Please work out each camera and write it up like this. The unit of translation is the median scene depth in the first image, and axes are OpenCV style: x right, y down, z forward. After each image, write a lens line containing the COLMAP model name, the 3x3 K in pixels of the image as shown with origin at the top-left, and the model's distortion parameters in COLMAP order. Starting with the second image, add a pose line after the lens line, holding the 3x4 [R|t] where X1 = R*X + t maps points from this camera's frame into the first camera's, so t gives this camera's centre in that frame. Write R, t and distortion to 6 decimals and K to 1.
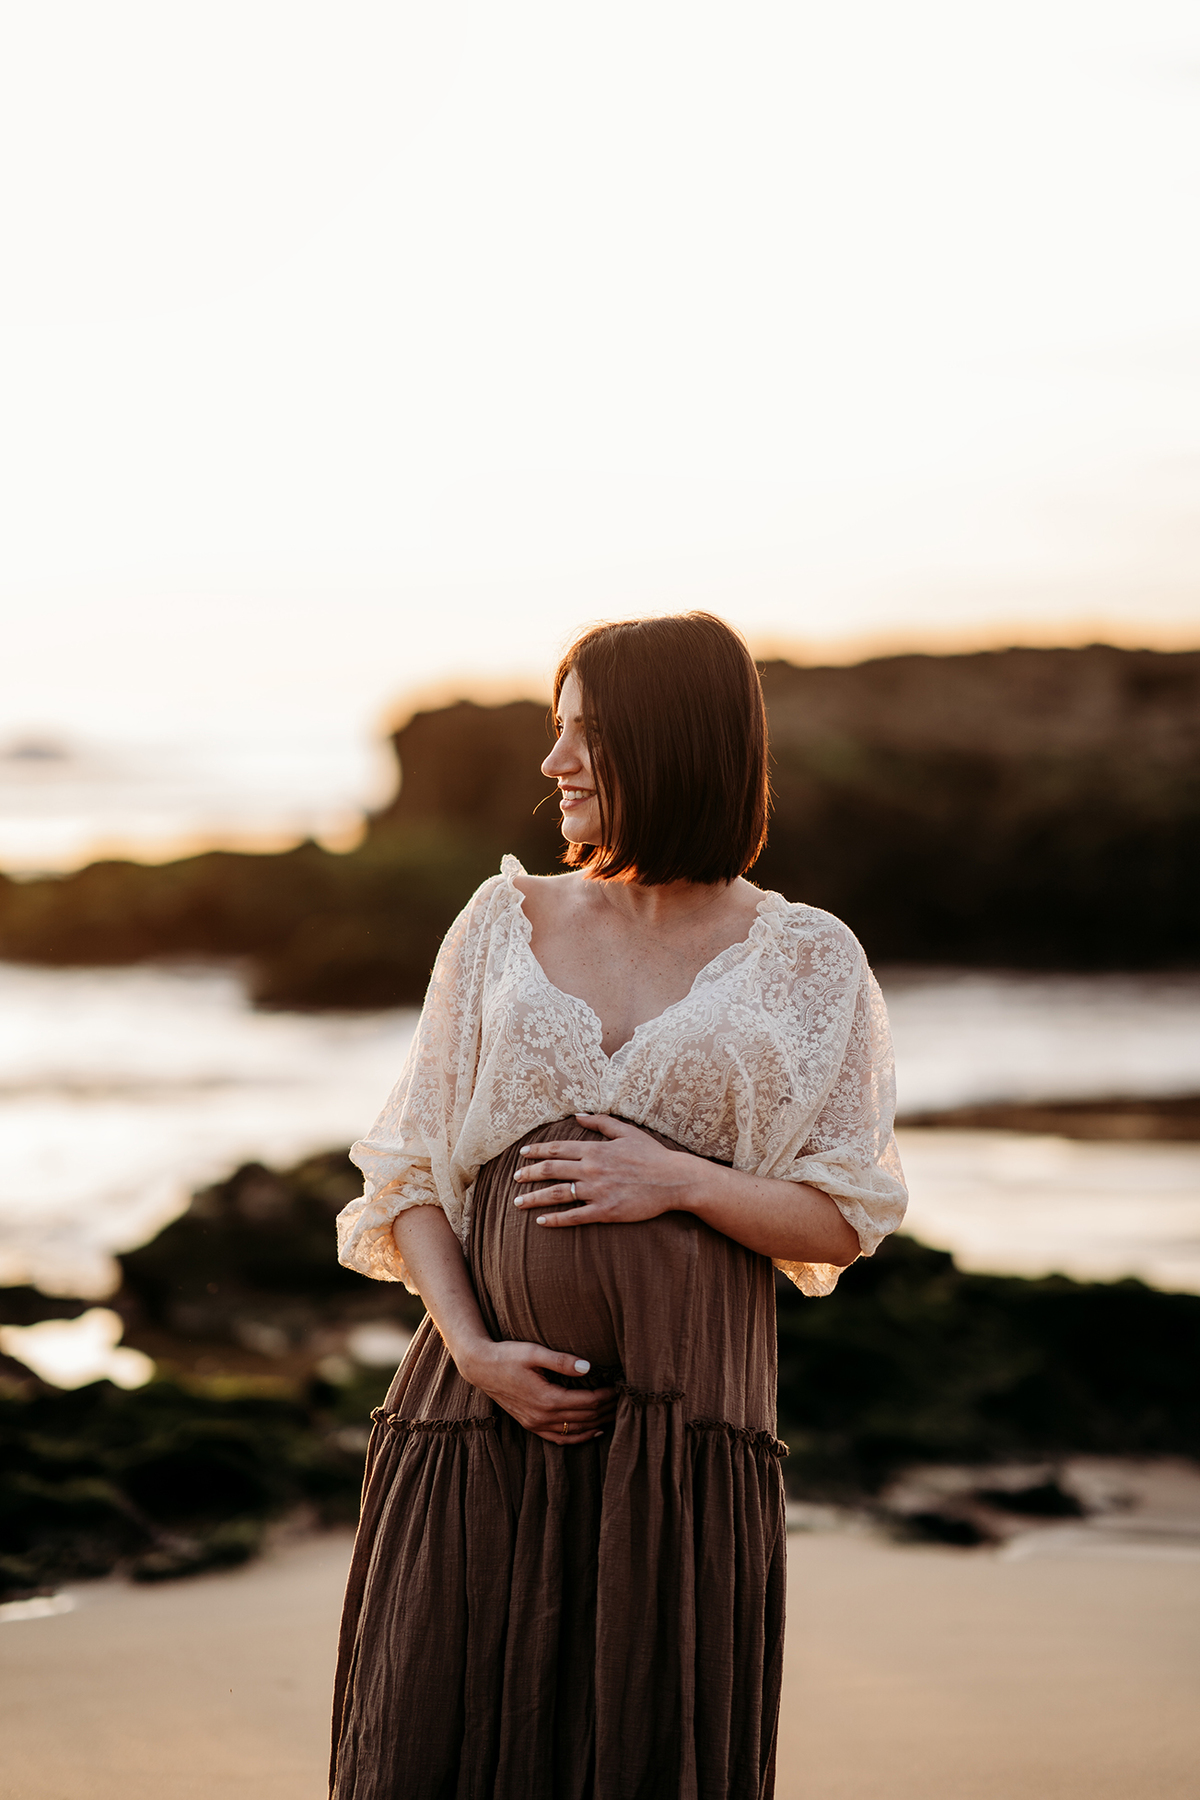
lens RADIAL K [[3941.6, 0, 583.3], [0, 3941.6, 902.3], [0, 0, 1]] dist [0.221986, 0.000000]
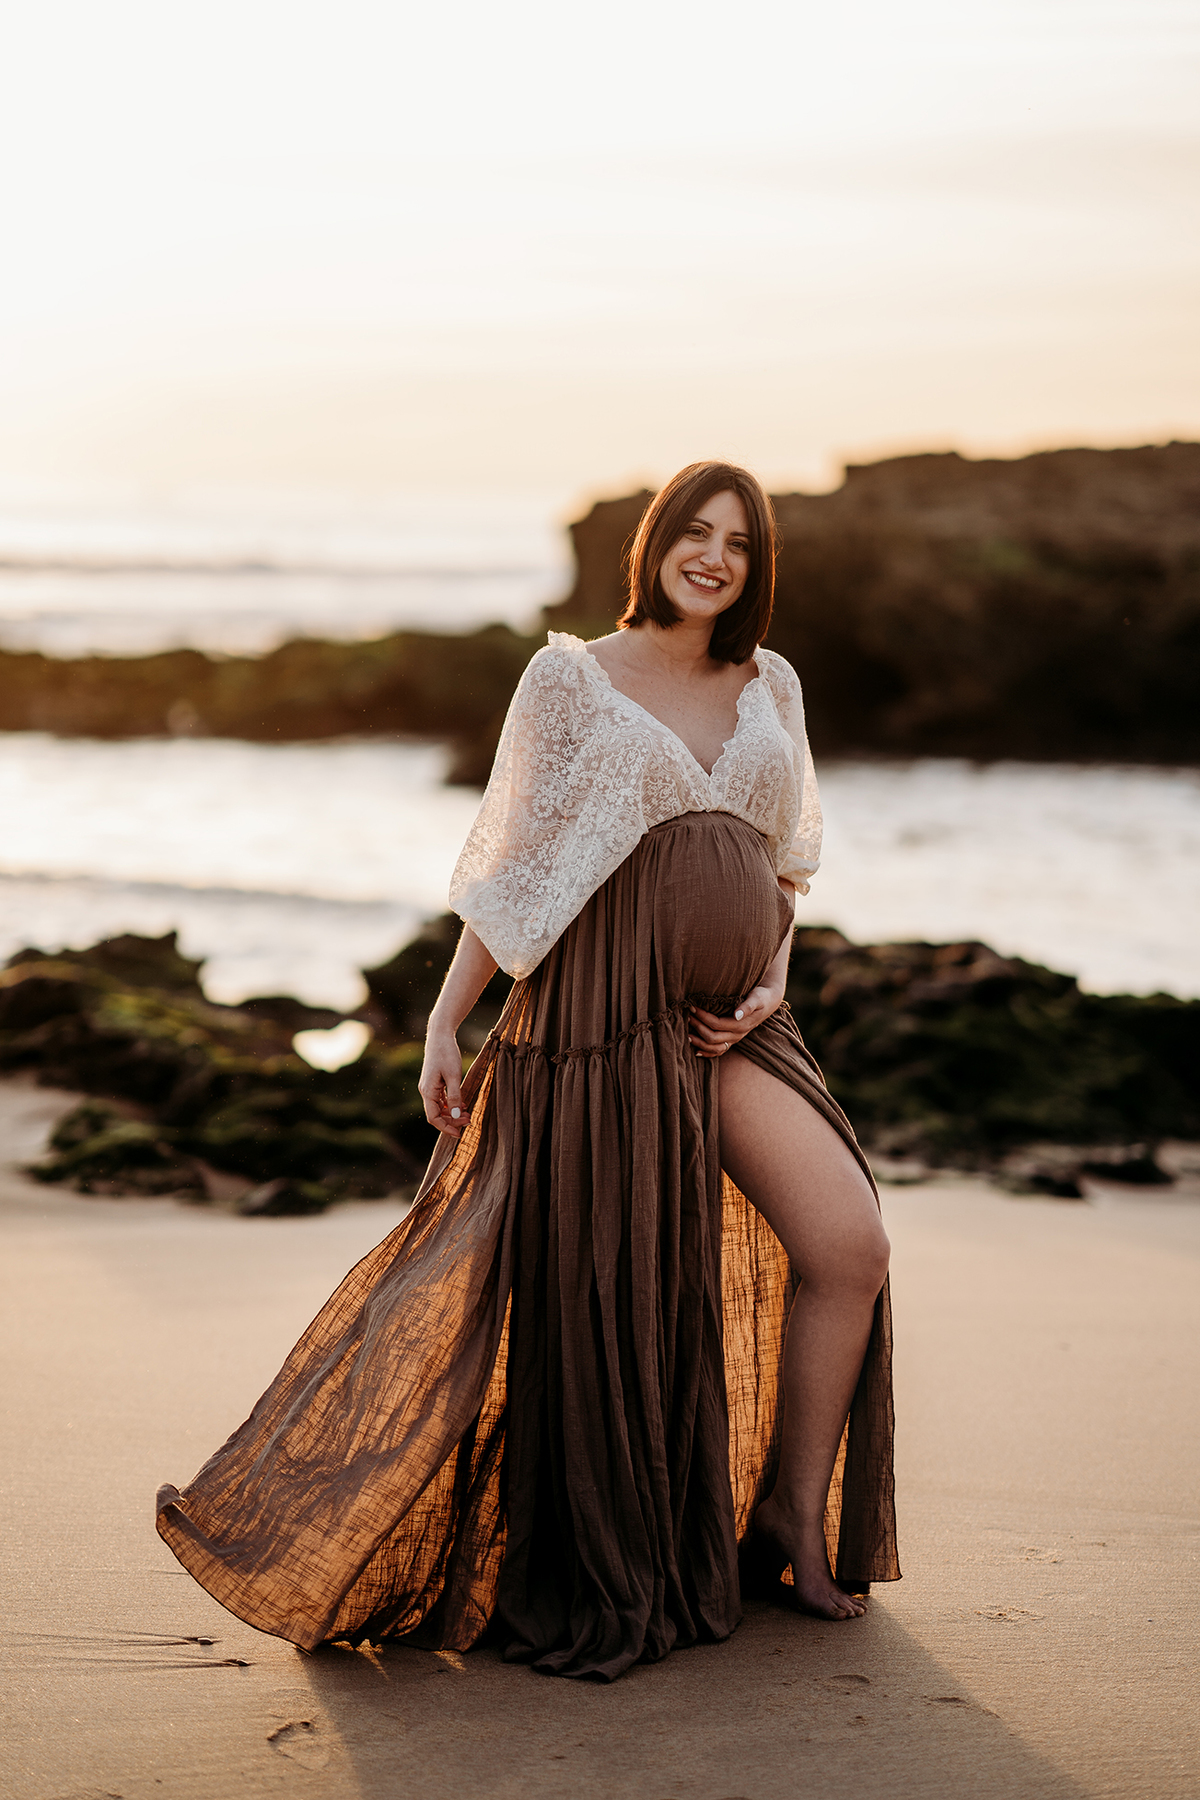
lens RADIAL K [[3941.6, 0, 611.4], [0, 3941.6, 904.9], [0, 0, 1]] dist [0.221986, 0.000000]
pose [[0.999296, 0.013876, -0.034847, -0.003587], [-0.011993, 0.998485, 0.053693, 0.005599], [0.035539, -0.053238, 0.997949, -0.195222]]
